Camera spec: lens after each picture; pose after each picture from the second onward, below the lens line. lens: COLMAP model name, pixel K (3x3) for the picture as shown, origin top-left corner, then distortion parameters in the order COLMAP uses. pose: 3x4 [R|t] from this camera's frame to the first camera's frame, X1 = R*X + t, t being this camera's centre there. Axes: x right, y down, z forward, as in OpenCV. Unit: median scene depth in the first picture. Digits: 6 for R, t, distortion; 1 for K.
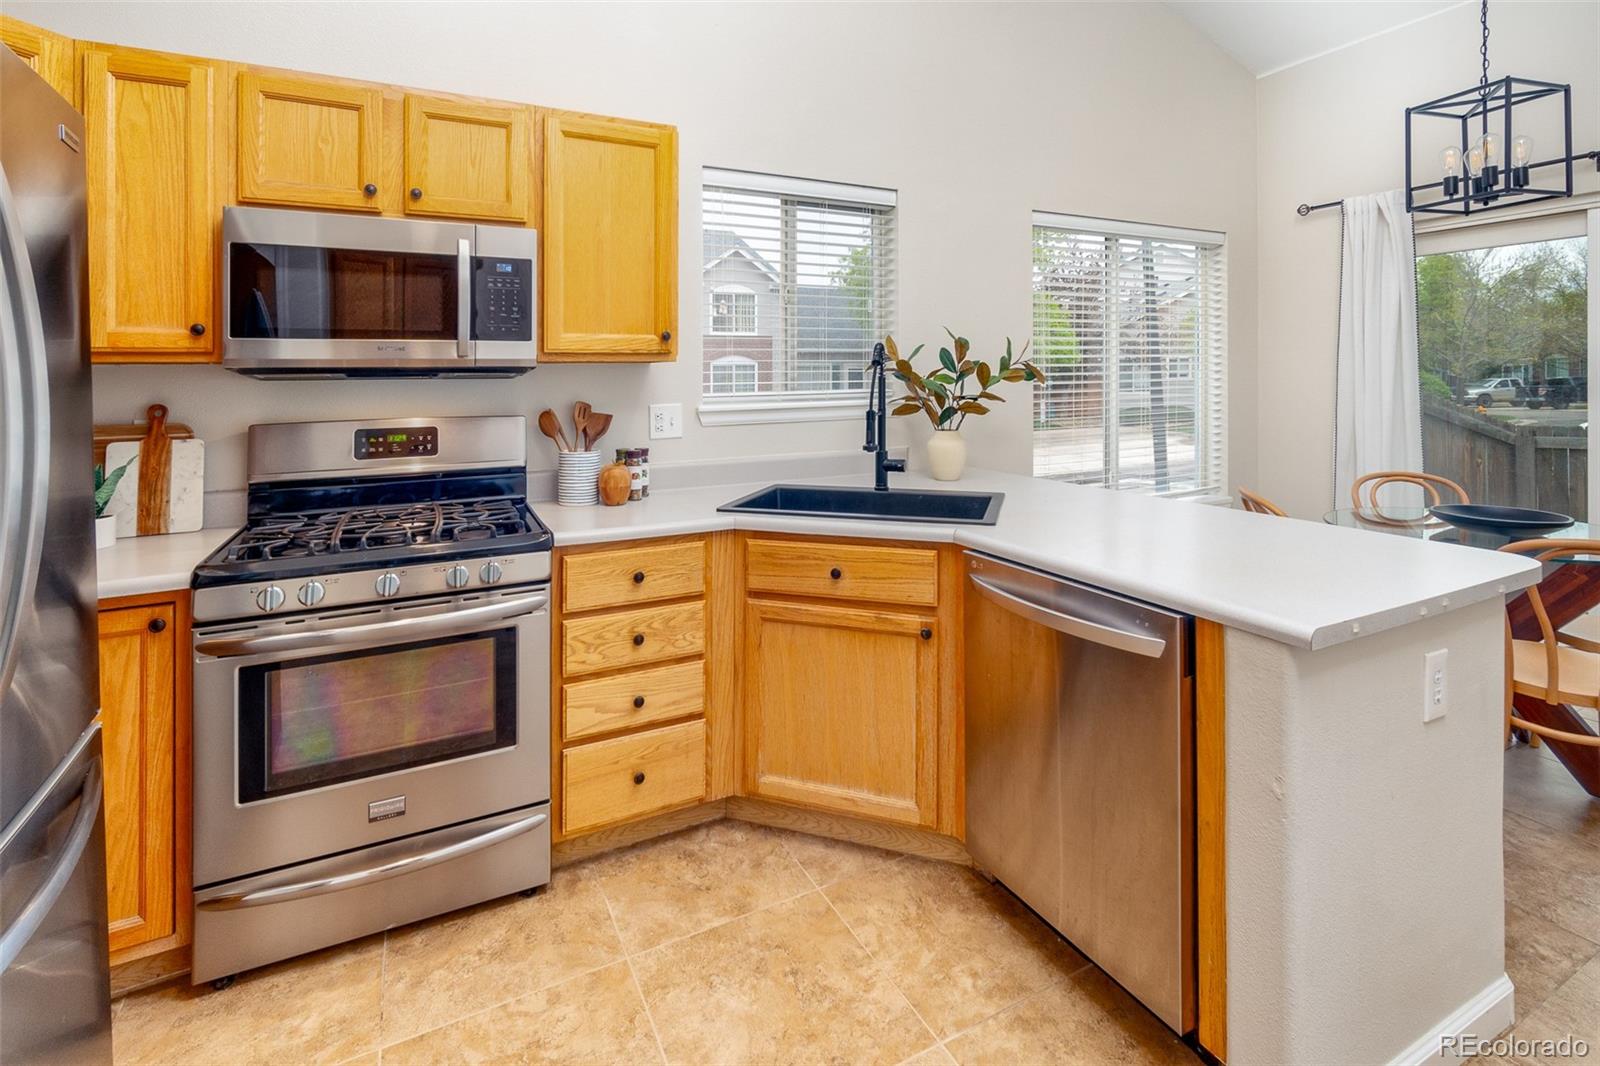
lens RADIAL K [[756.0, 0, 802.5], [0, 756.0, 374.0], [0, 0, 1]] dist [-0.001943, 0.001094]
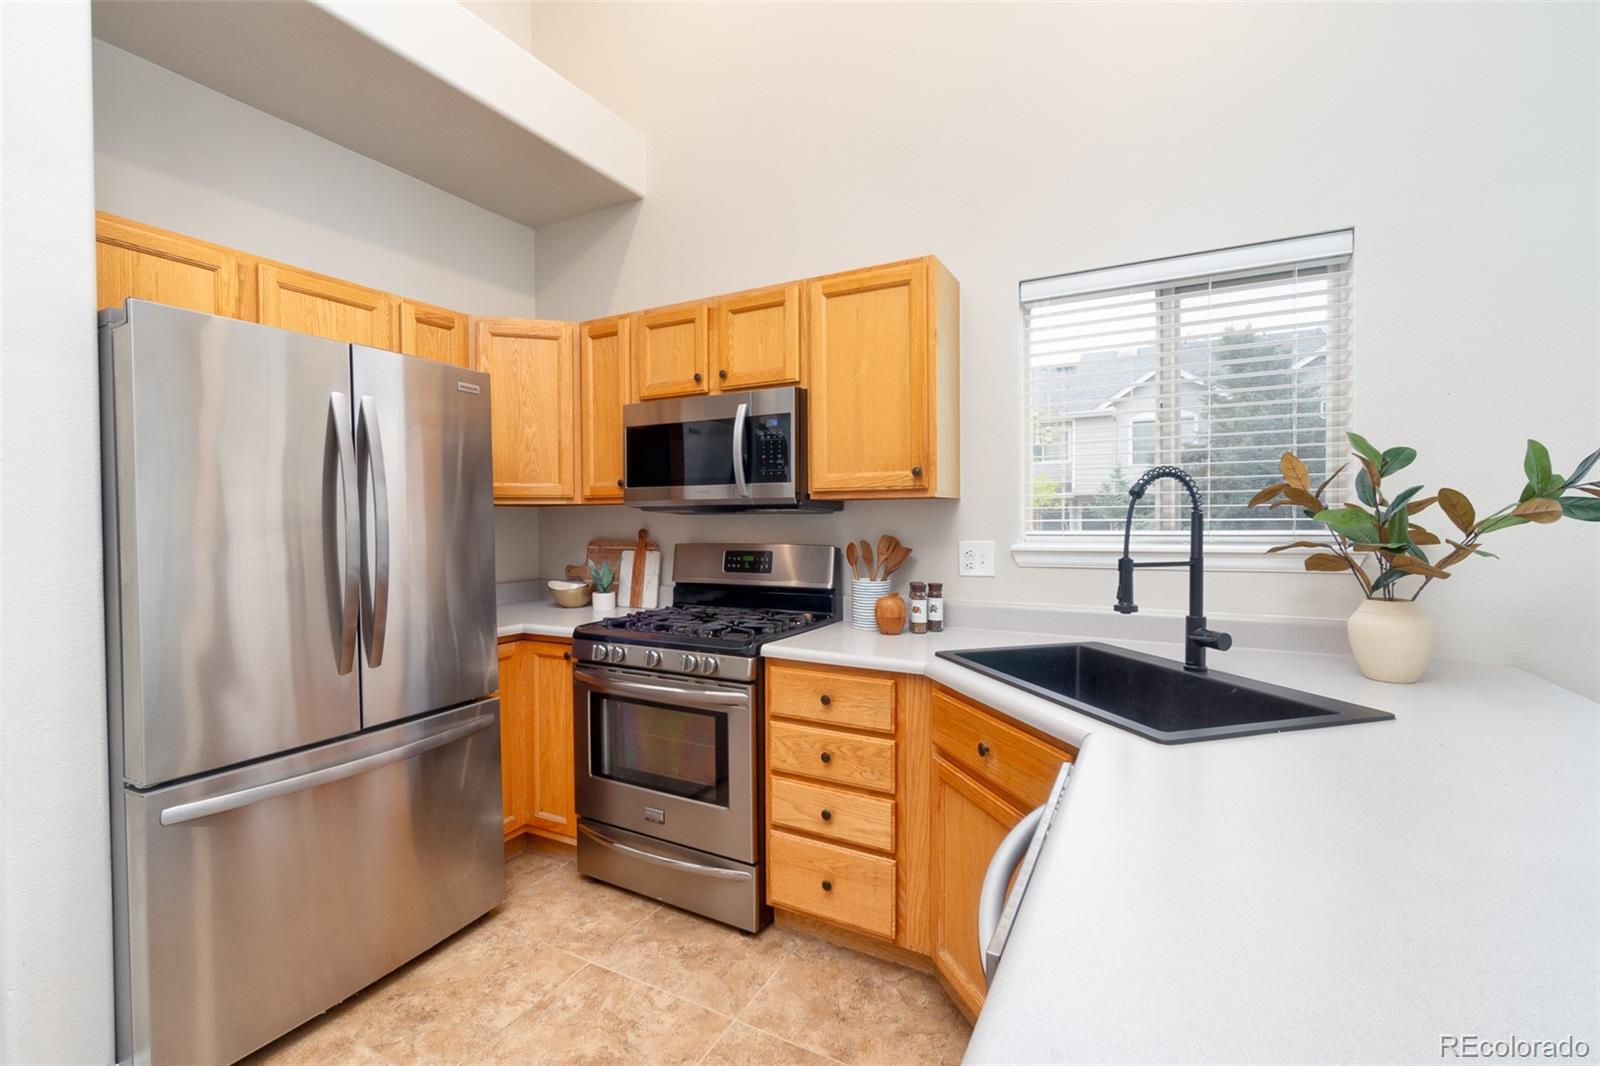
lens RADIAL K [[696.6, 0, 791.0], [0, 696.6, 522.7], [0, 0, 1]] dist [0.000410, 0.000050]
pose [[0.559202, 0.015045, -0.828895, 0.545032], [0.002973, 0.999792, 0.020153, -0.002140], [0.829026, -0.013734, 0.559041, 0.391130]]
